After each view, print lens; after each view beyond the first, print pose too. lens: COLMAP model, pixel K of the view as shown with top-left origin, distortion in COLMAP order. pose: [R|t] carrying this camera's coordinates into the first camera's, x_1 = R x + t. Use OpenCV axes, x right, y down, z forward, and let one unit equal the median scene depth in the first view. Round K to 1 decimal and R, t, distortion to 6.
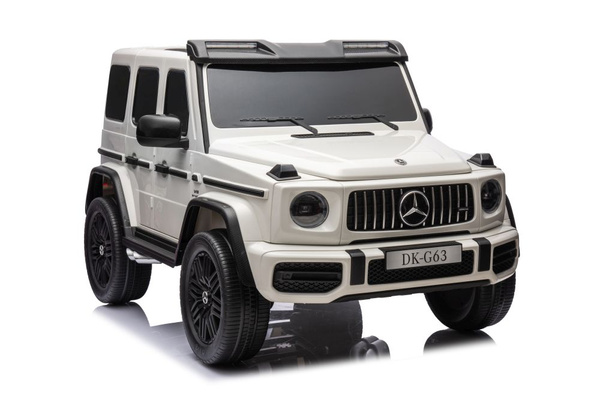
lens RADIAL K [[1146.2, 0, 300.0], [0, 1146.2, 199.2], [0, 0, 1]] dist [-0.050990, 0.000000]
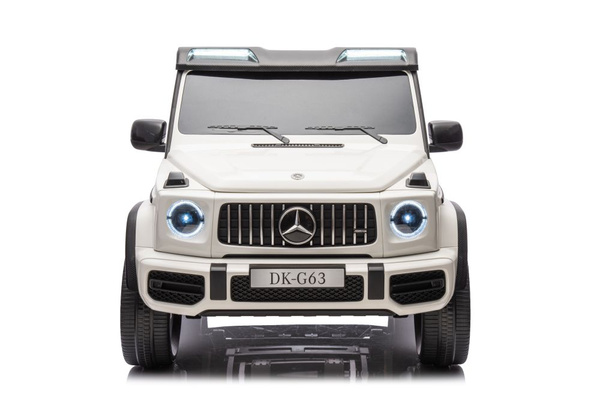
lens RADIAL K [[1057.2, 0, 300.0], [0, 1057.2, 199.2], [0, 0, 1]] dist [0.381339, 0.000000]
pose [[0.905445, 0.063969, -0.419615, 0.466634], [-0.062510, 0.997895, 0.017243, -0.029386], [0.419835, 0.010617, 0.907538, 0.200601]]
